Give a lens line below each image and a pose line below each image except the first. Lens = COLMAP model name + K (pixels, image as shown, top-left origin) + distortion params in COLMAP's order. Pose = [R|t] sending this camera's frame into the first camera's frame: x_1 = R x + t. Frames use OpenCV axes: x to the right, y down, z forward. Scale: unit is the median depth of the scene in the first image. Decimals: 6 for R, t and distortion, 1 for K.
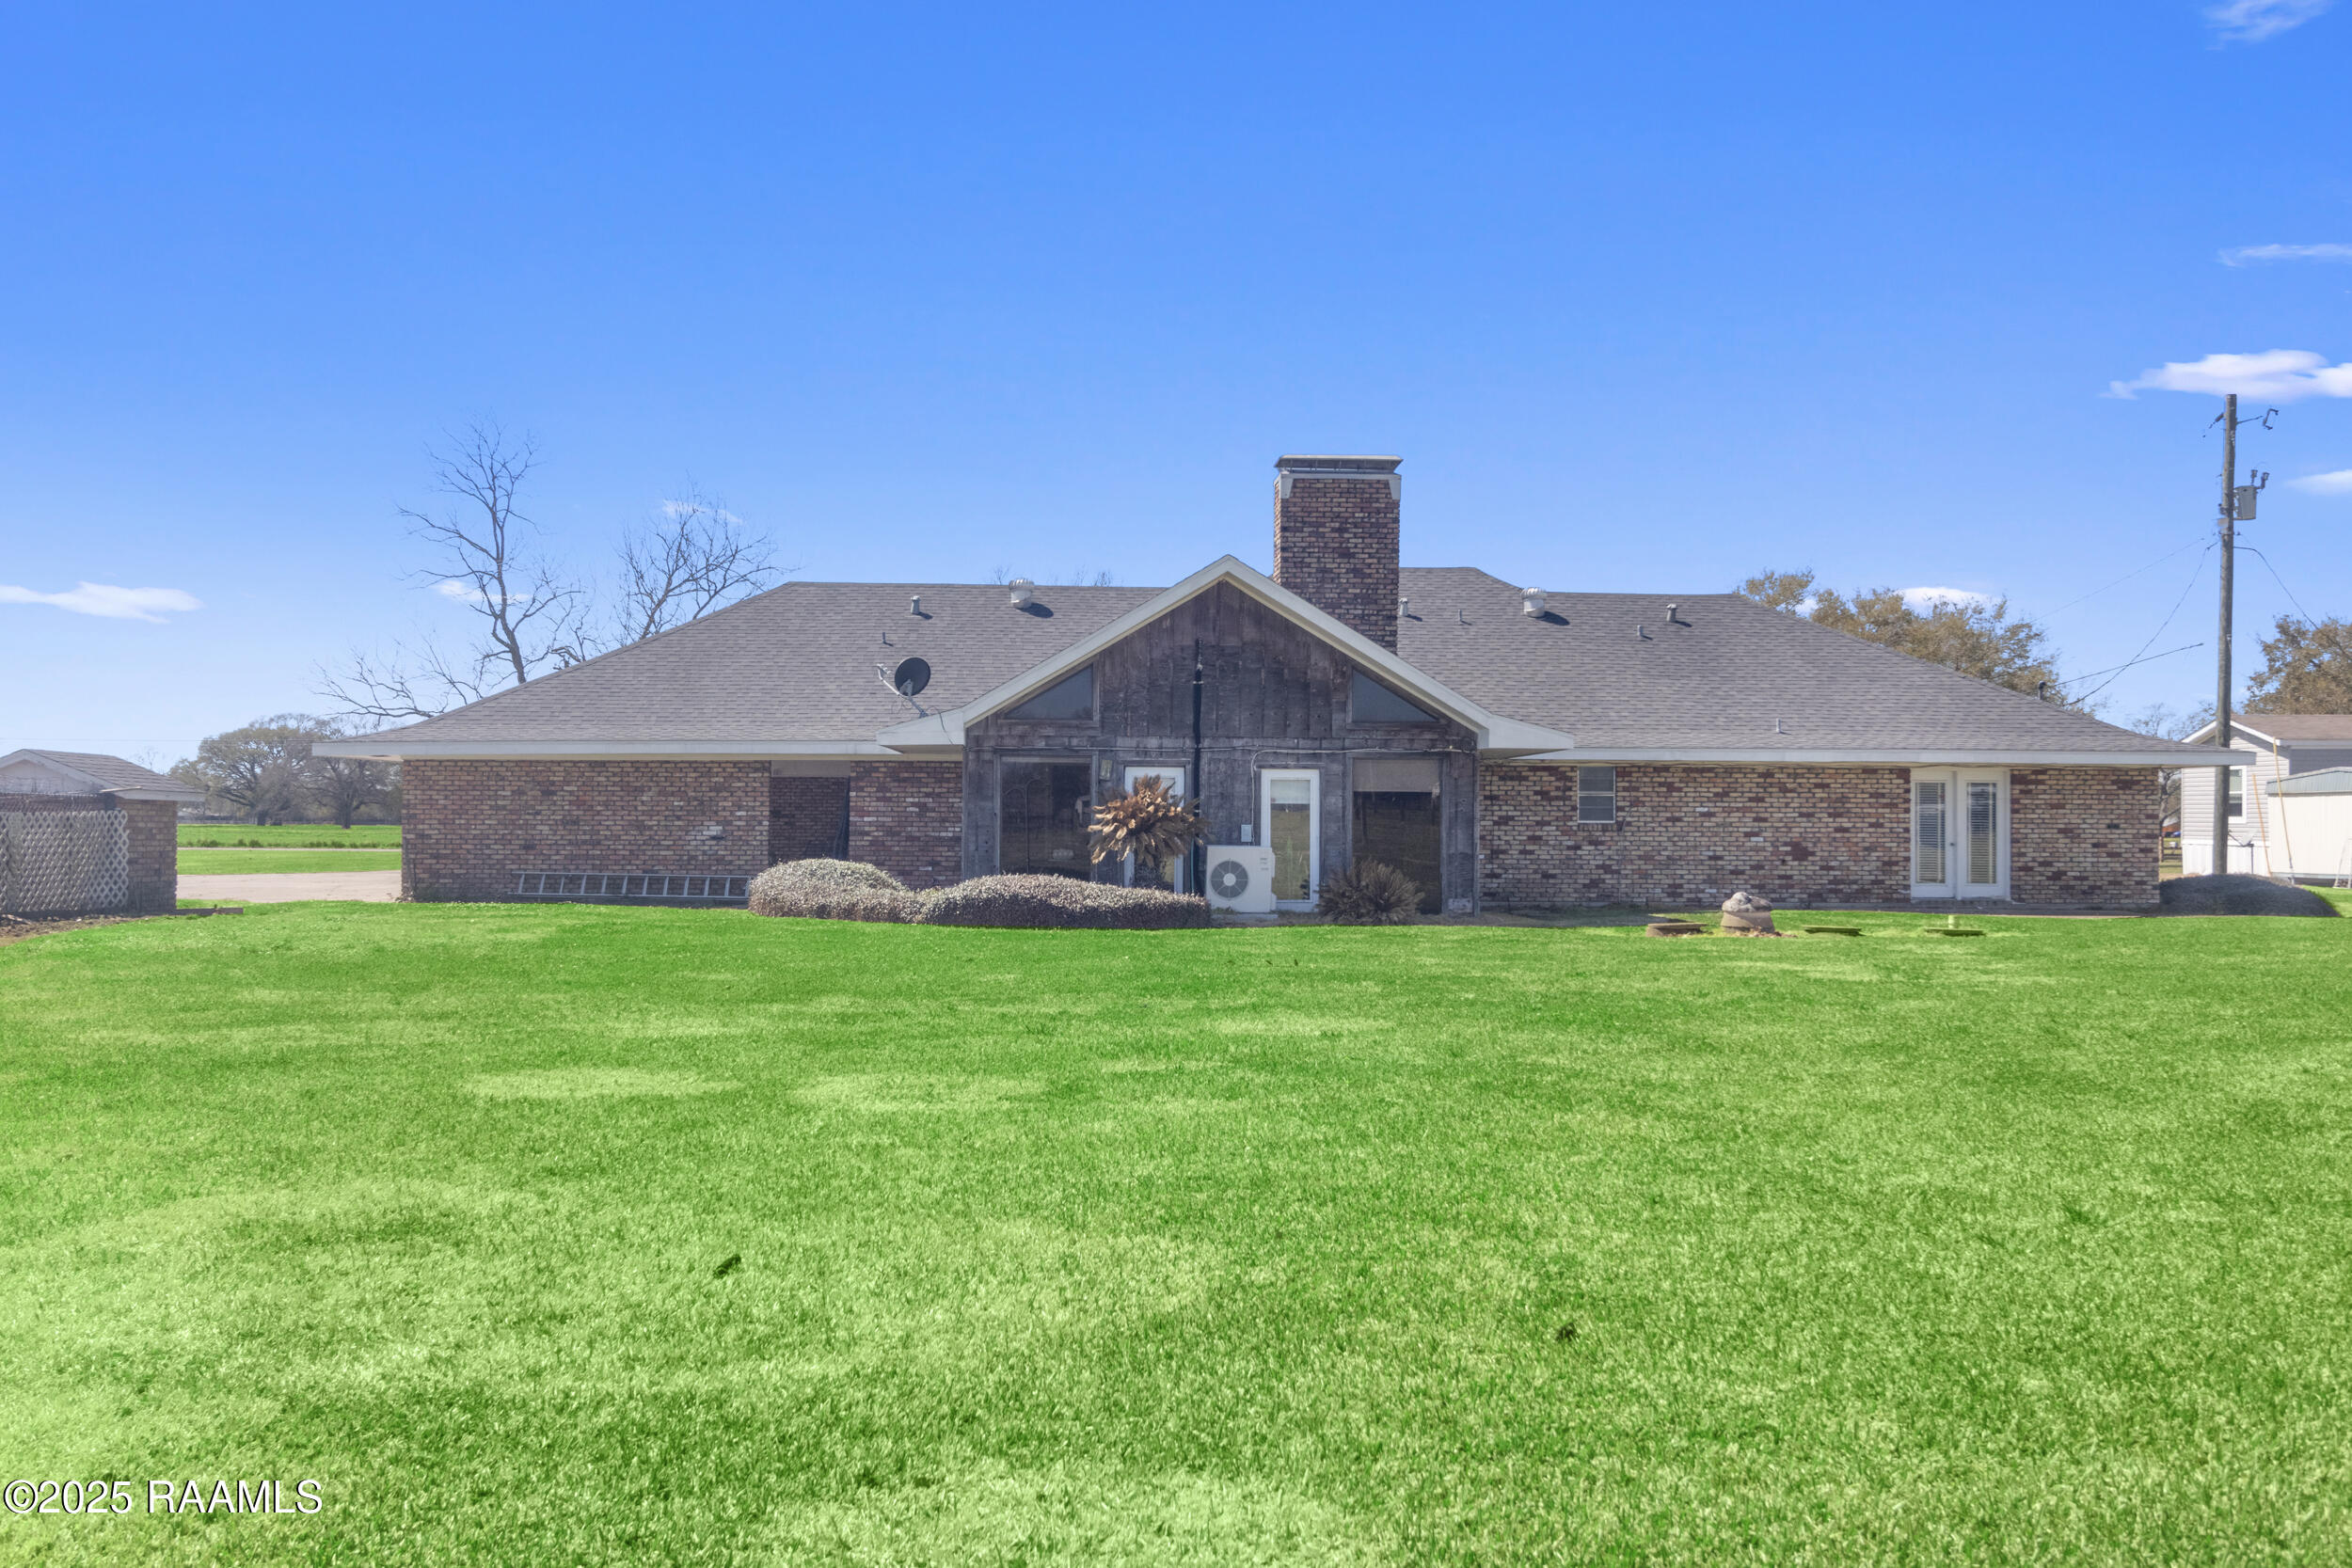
lens RADIAL K [[1915.6, 0, 1174.9], [0, 1915.6, 786.0], [0, 0, 1]] dist [-0.013488, -0.001430]
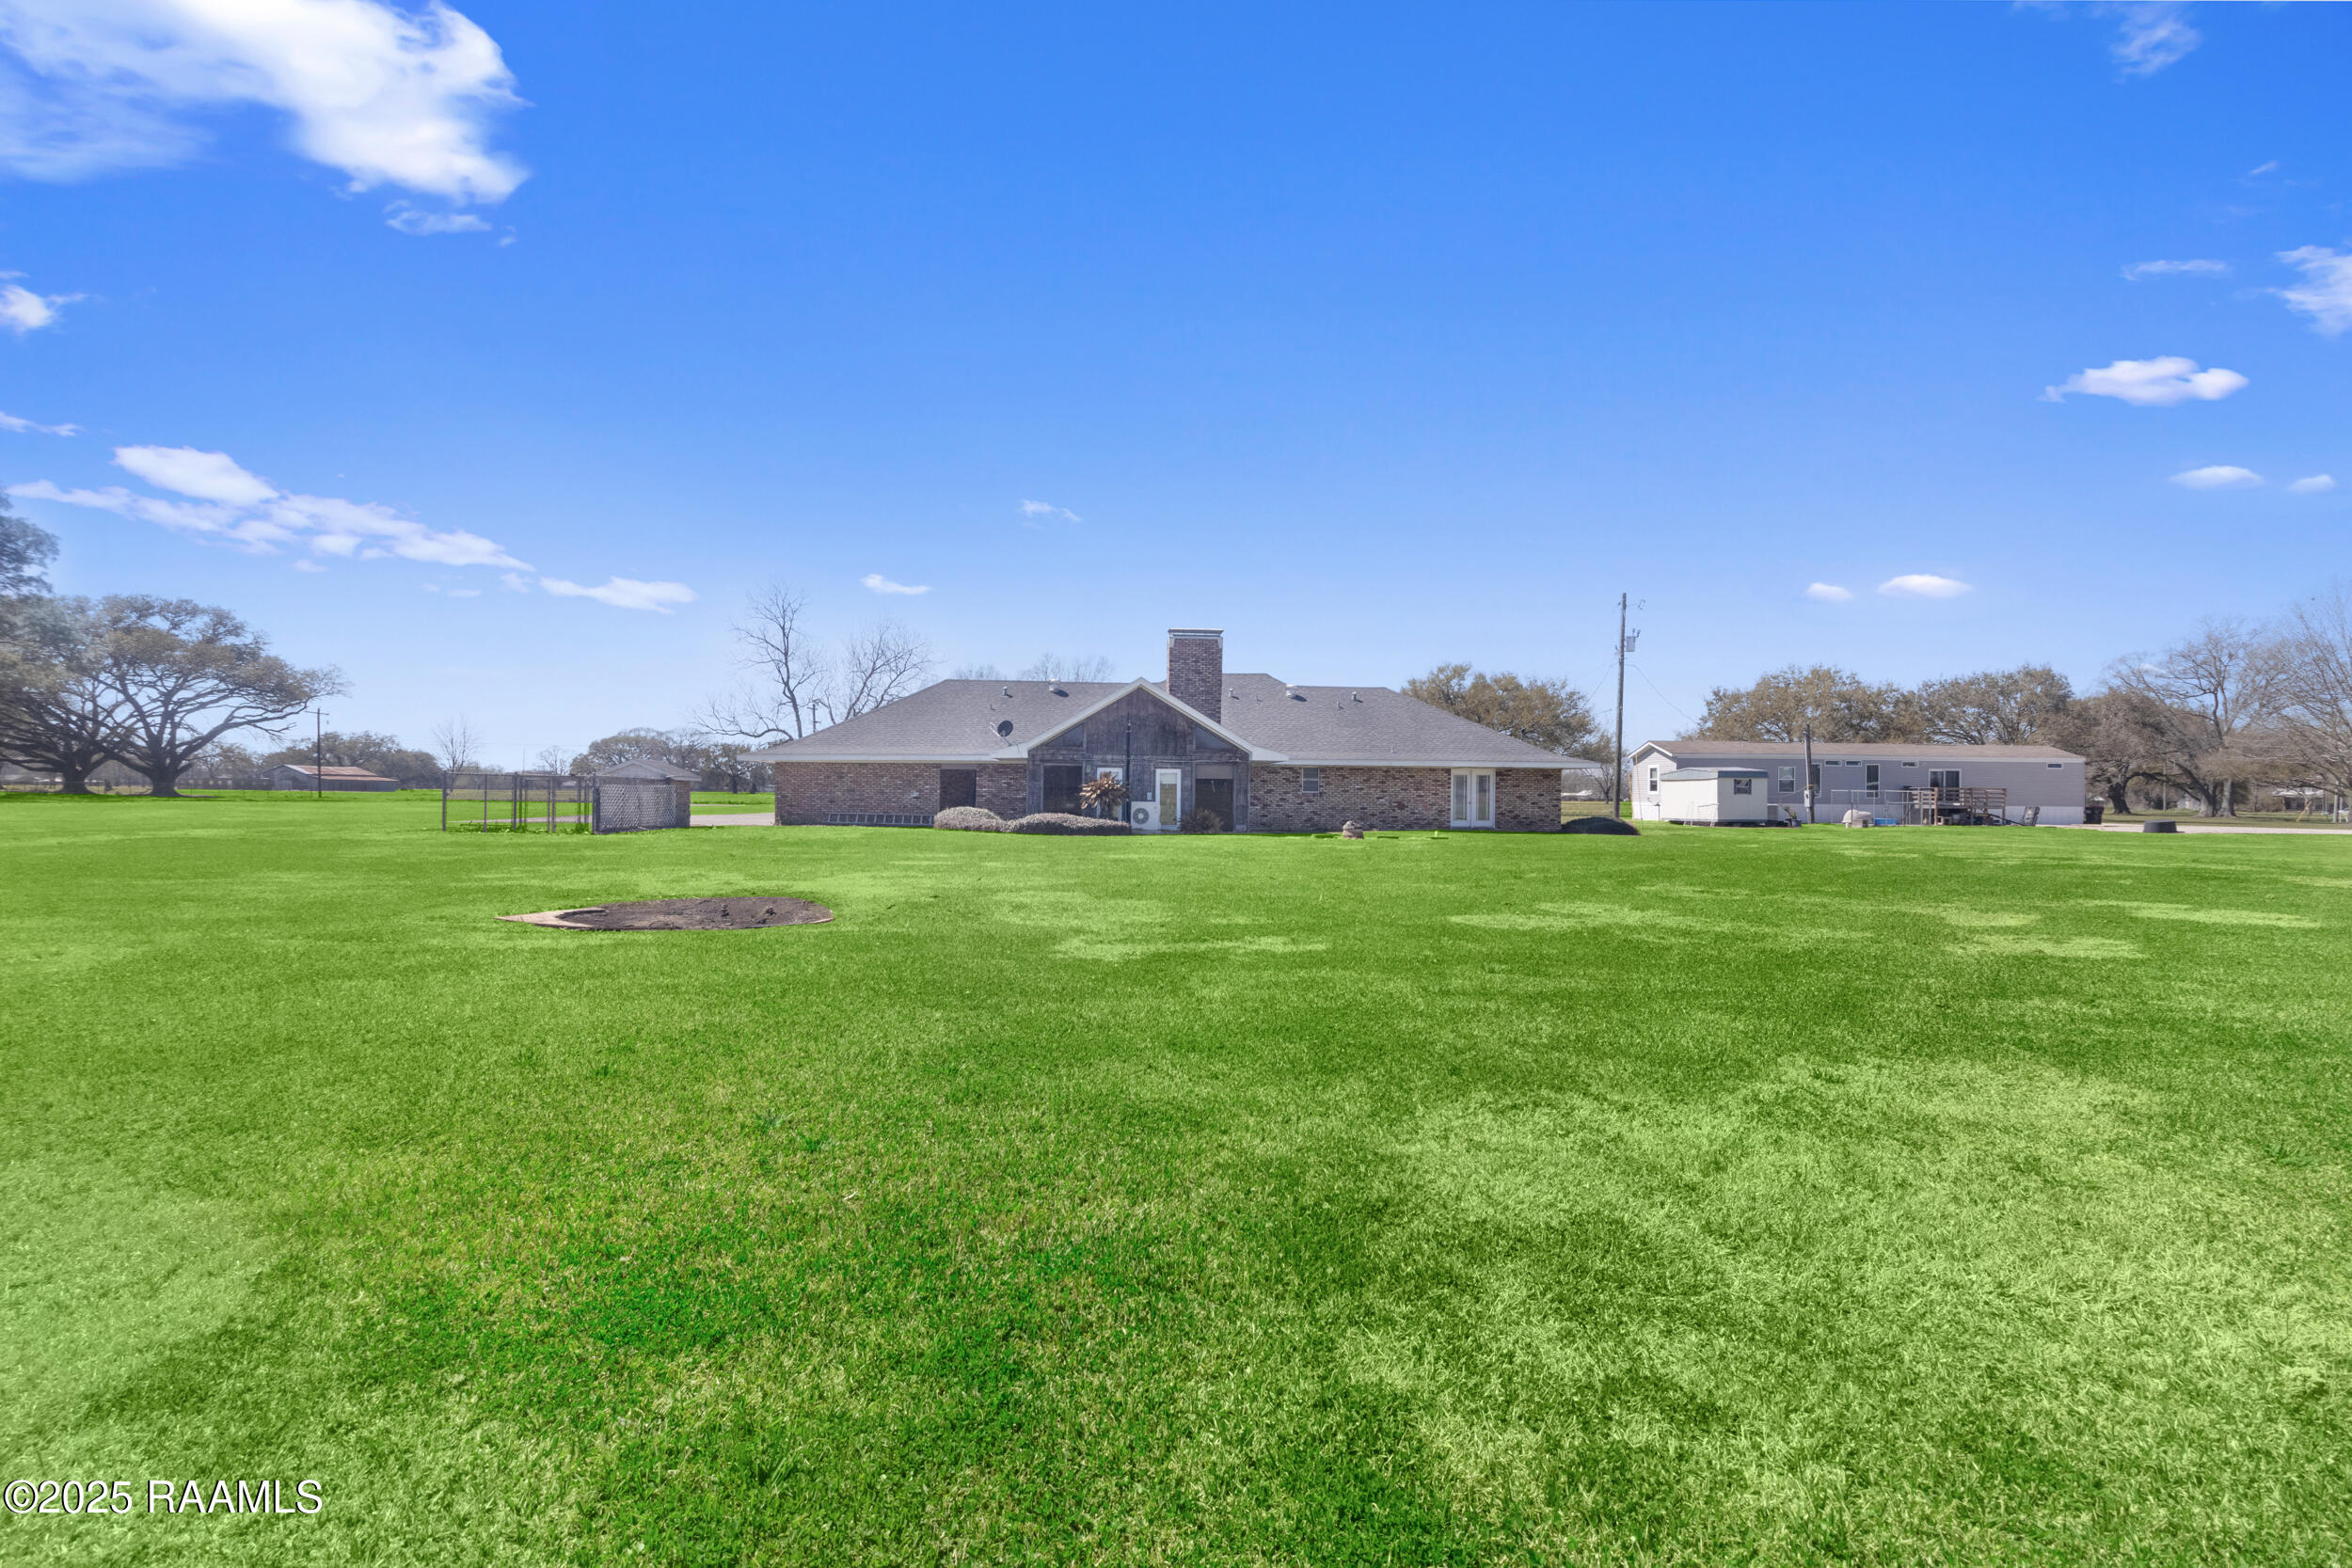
lens RADIAL K [[1074.0, 0, 1180.0], [0, 1074.0, 782.5], [0, 0, 1]] dist [0.001908, 0.000118]
pose [[0.999538, 0.004318, 0.030077, 0.031052], [-0.004626, 0.999937, 0.010205, -0.004862], [-0.030031, -0.010340, 0.999495, -0.267732]]
